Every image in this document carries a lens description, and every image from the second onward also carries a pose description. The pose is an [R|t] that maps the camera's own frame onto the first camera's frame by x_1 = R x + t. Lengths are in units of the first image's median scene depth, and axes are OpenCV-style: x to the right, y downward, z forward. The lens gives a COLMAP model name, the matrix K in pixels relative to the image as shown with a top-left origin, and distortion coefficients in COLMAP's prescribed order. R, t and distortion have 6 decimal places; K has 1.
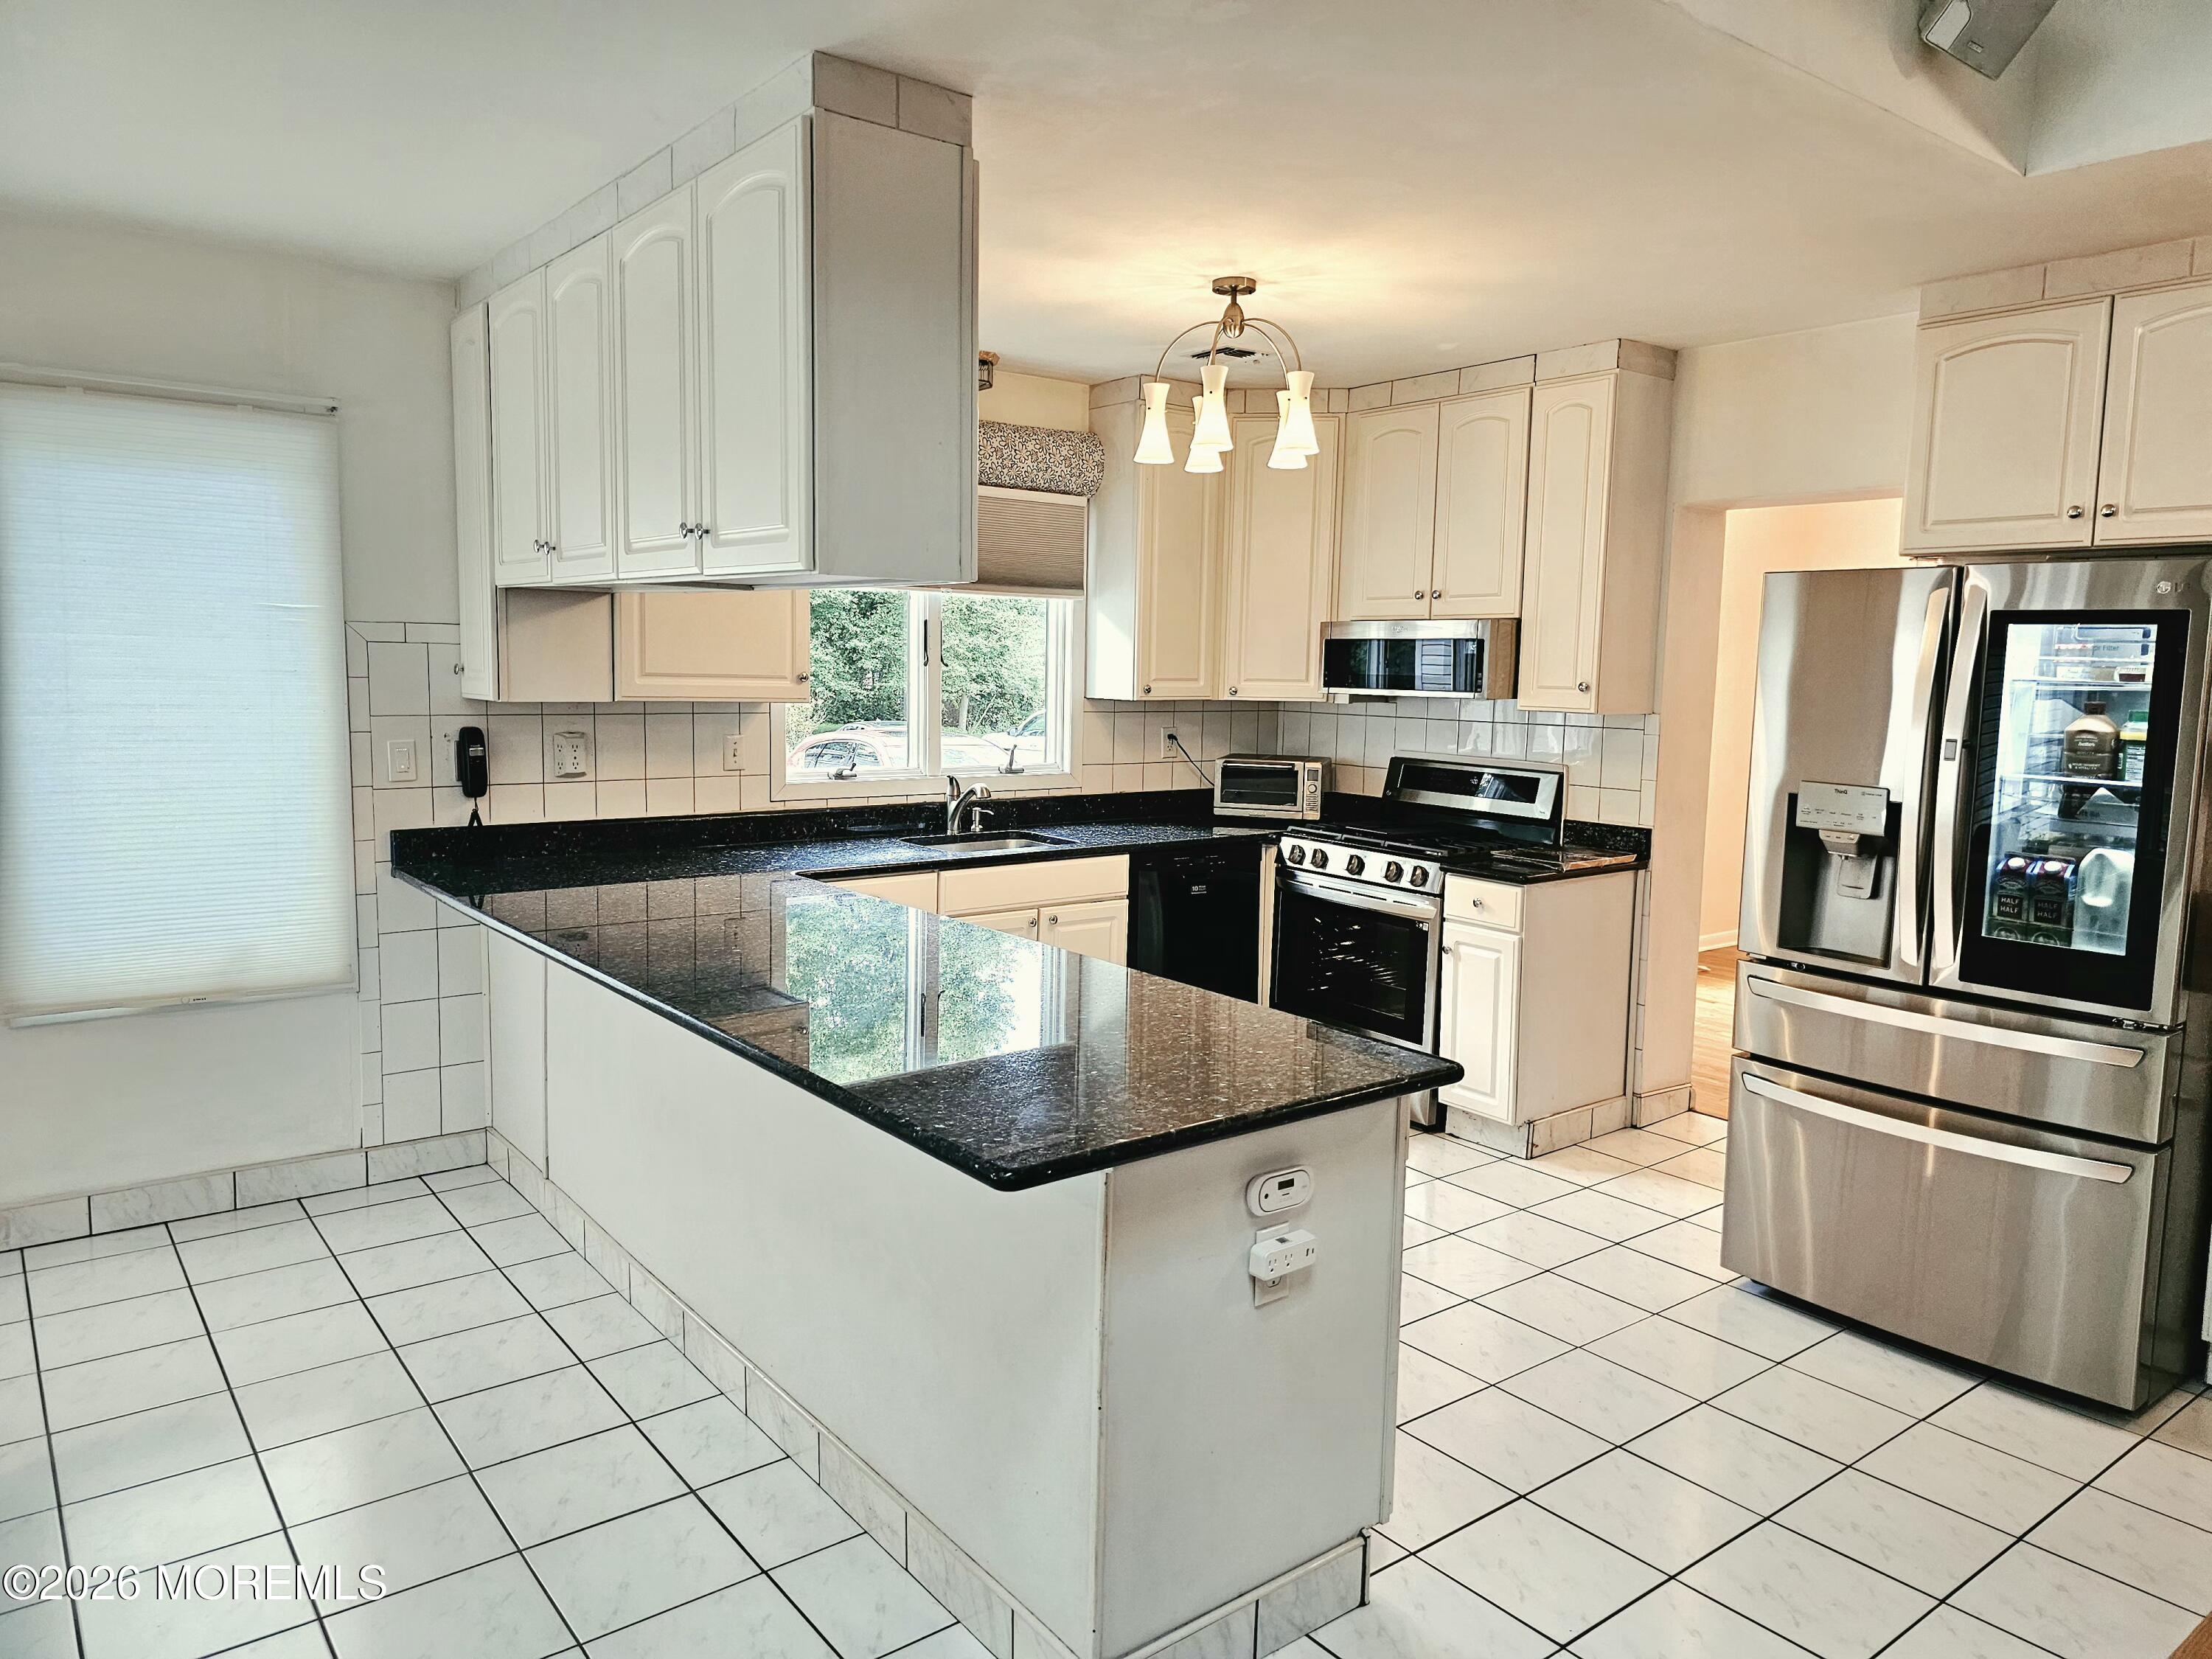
lens RADIAL K [[1497.9, 0, 1112.1], [0, 1497.9, 826.7], [0, 0, 1]] dist [0.067882, -0.048788]
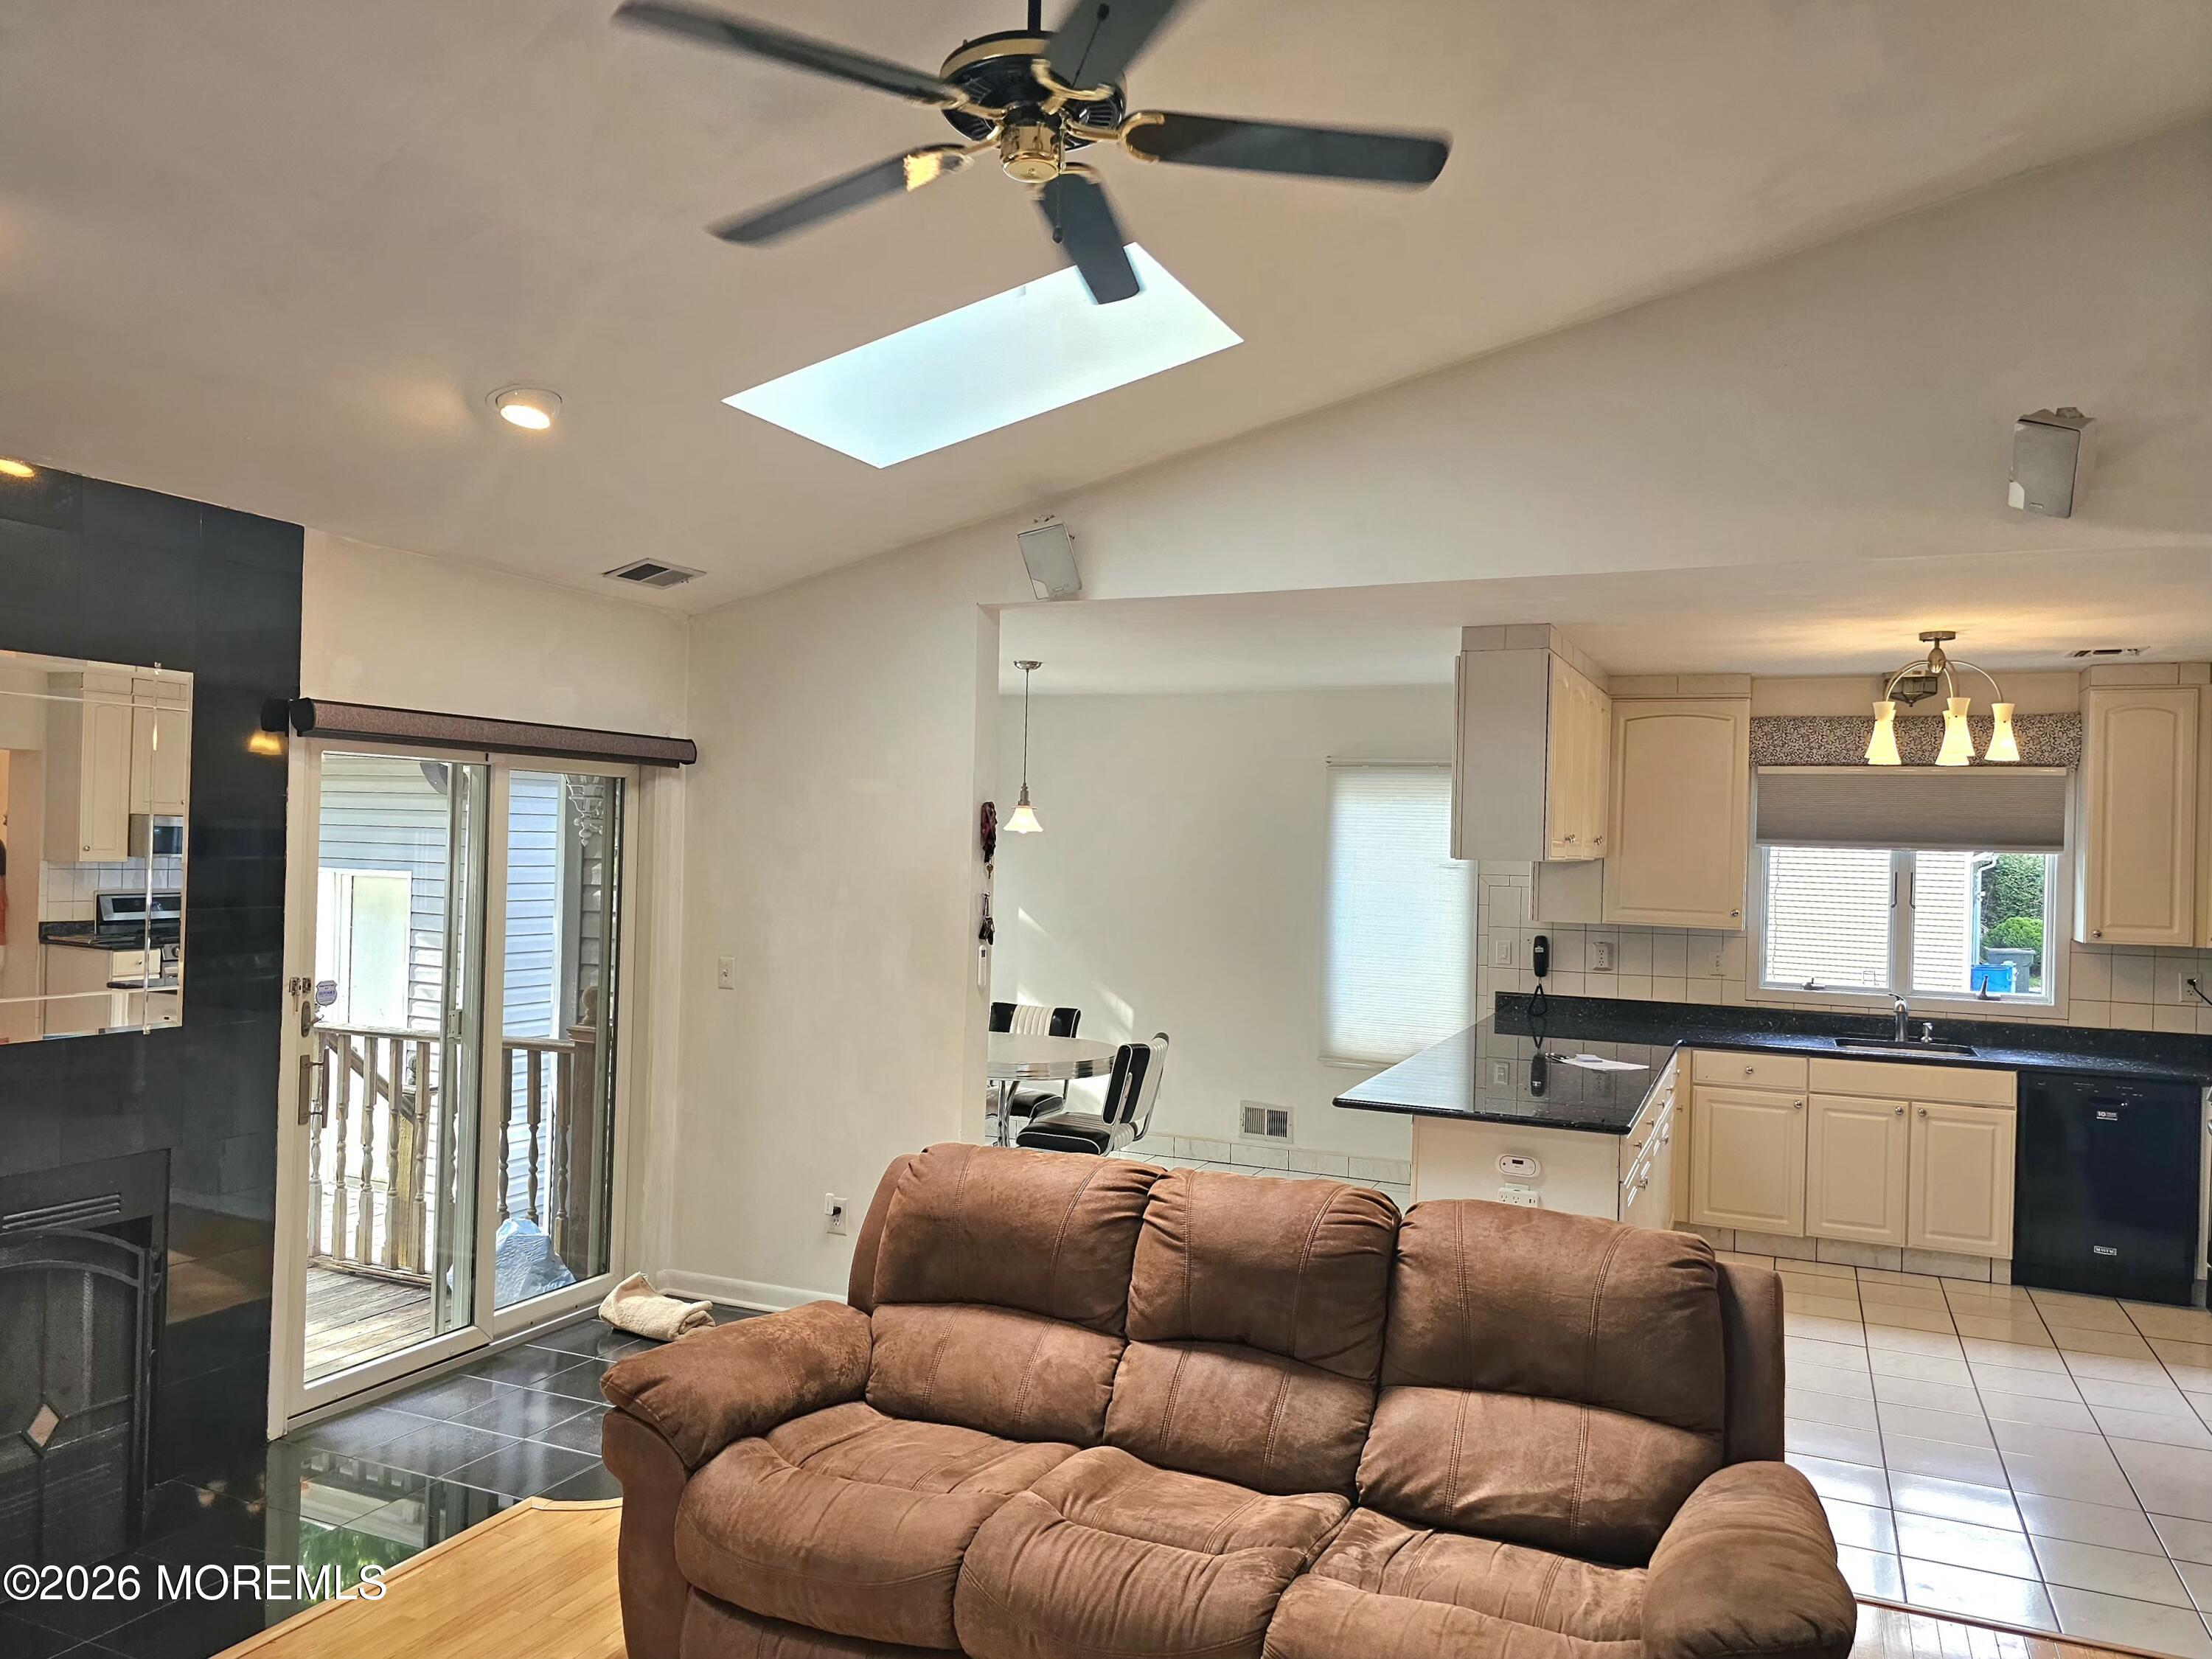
lens RADIAL K [[1556.2, 0, 1113.0], [0, 1556.2, 840.6], [0, 0, 1]] dist [0.066040, -0.079809]
pose [[0.479920, -0.010949, -0.877244, 0.858146], [-0.113587, 0.990731, -0.074506, 0.013465], [0.869928, 0.135400, 0.474228, -0.260041]]
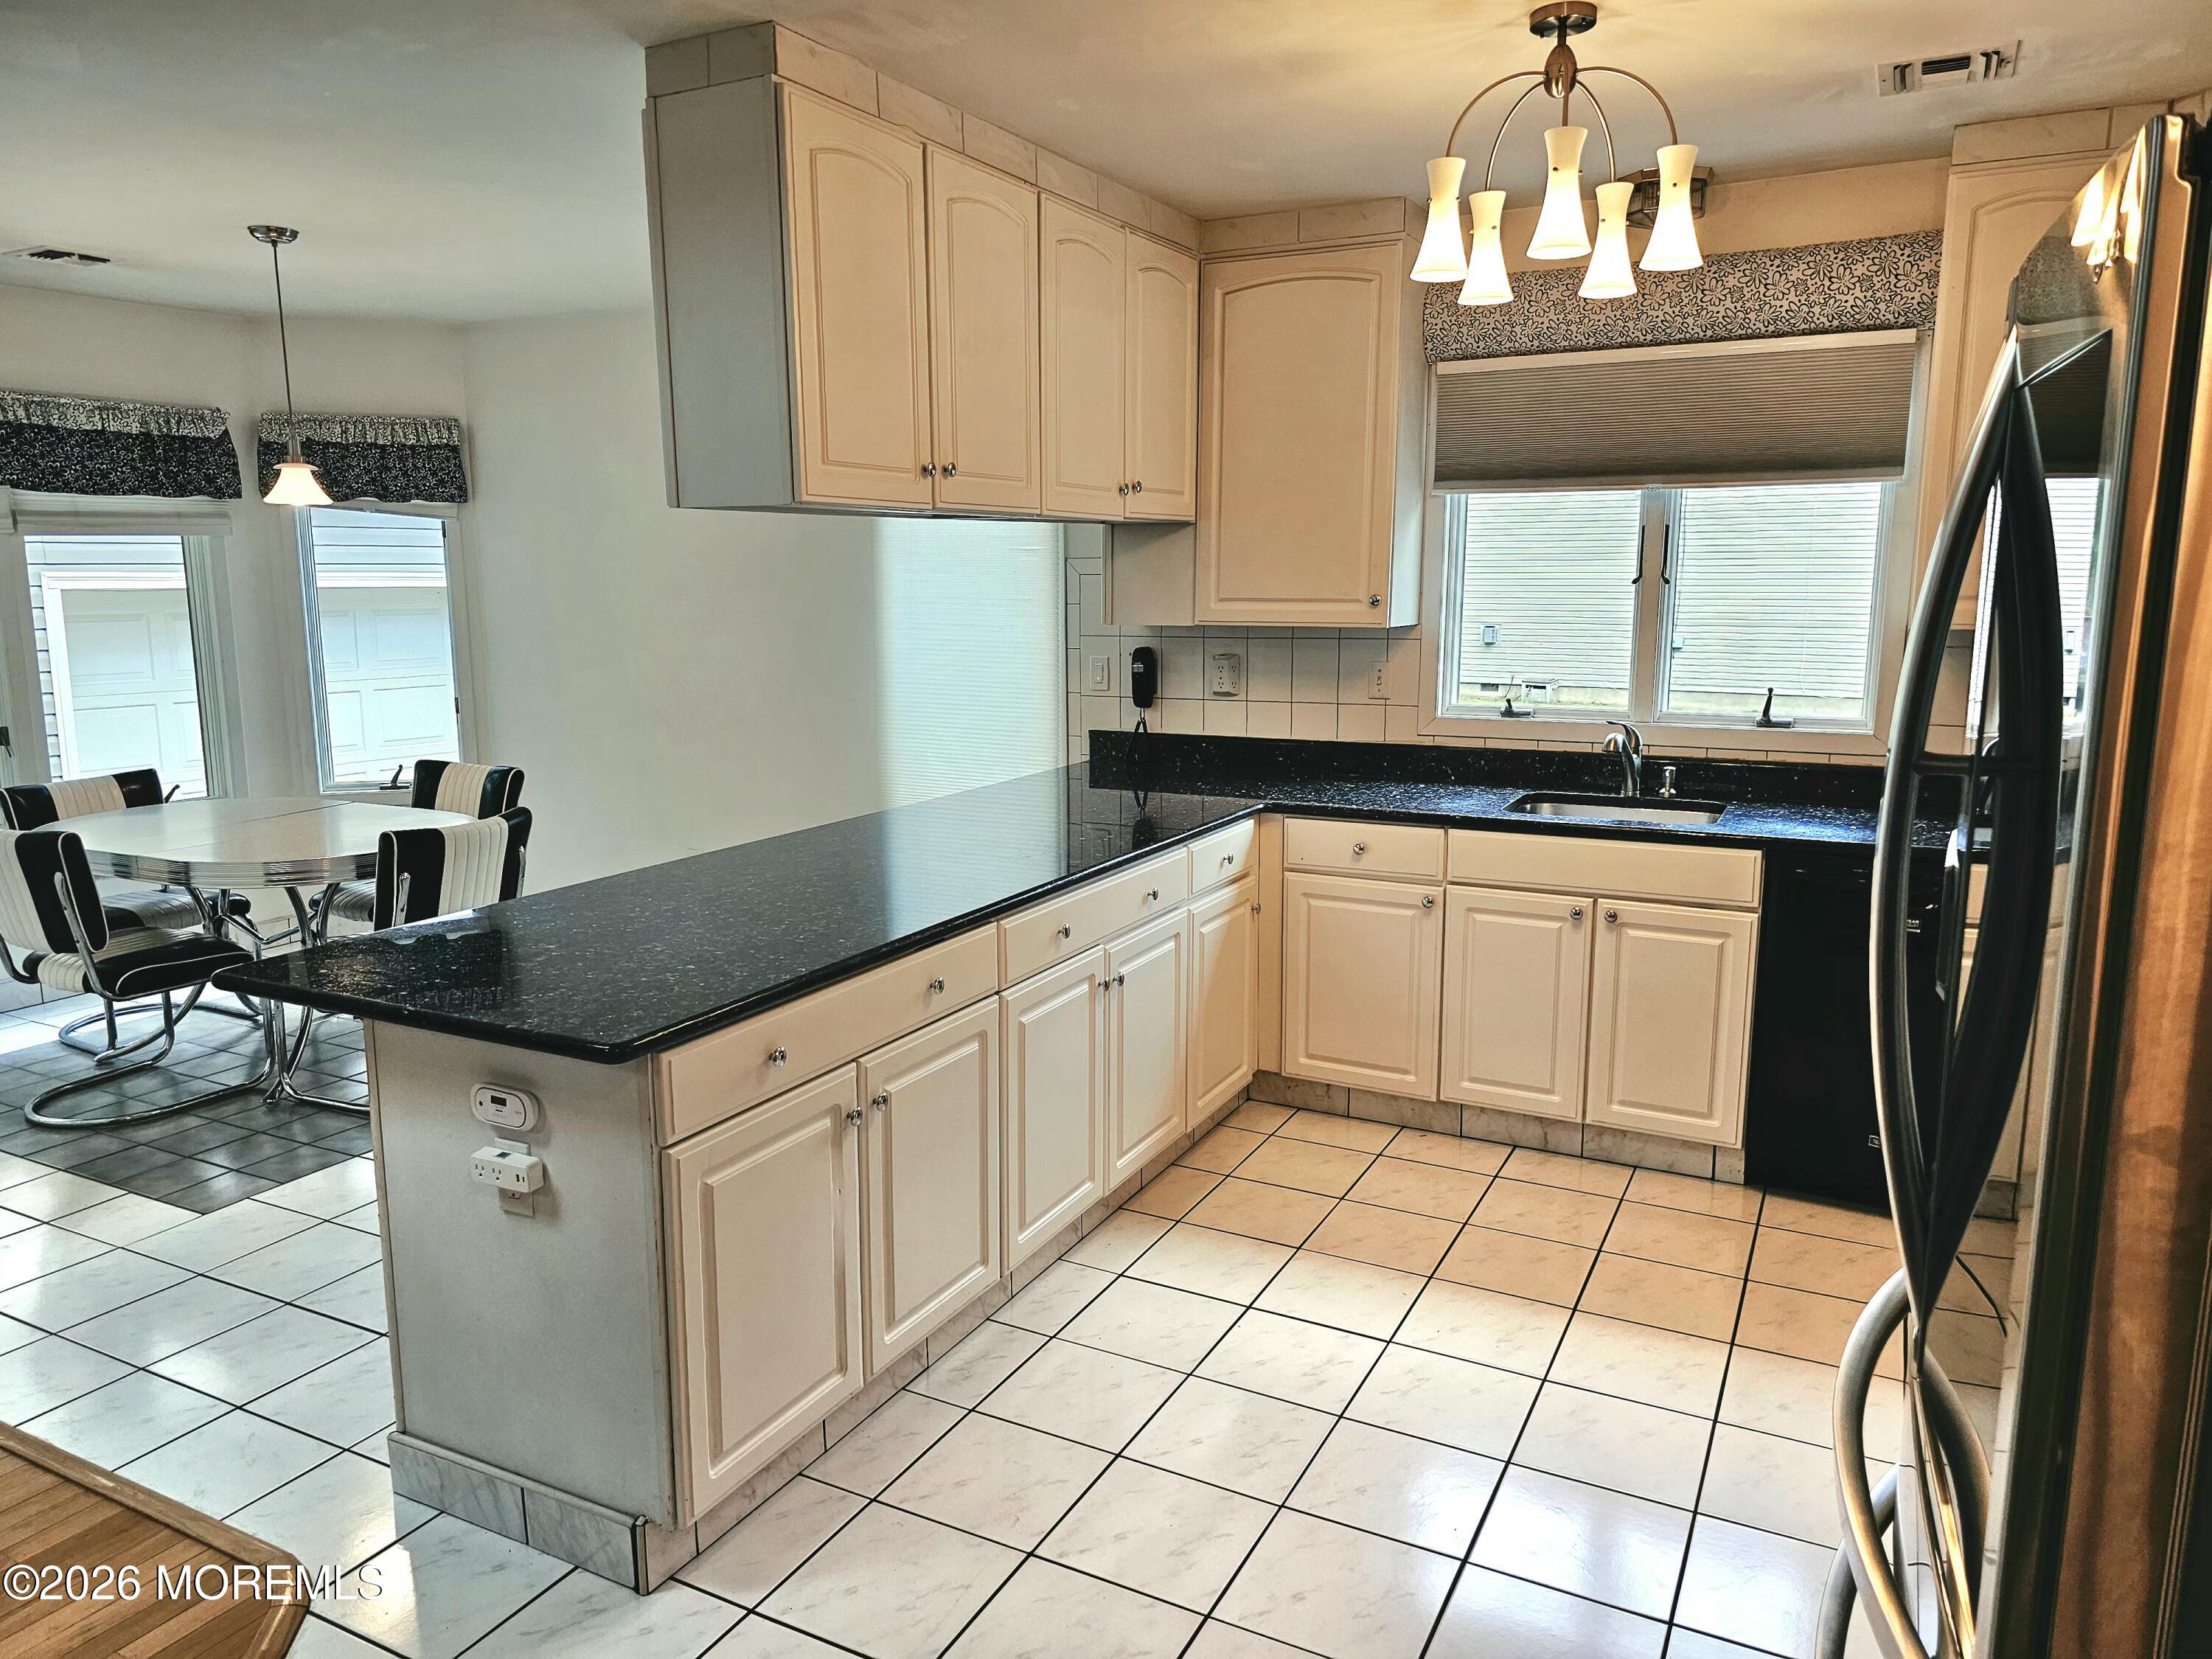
lens RADIAL K [[1516.5, 0, 1099.6], [0, 1516.5, 827.3], [0, 0, 1]] dist [0.065103, -0.047025]
pose [[0.416751, 0.129041, -0.899815, 0.595129], [-0.088927, 0.990912, 0.100919, -0.041259], [0.904661, 0.037960, 0.424438, 0.466030]]
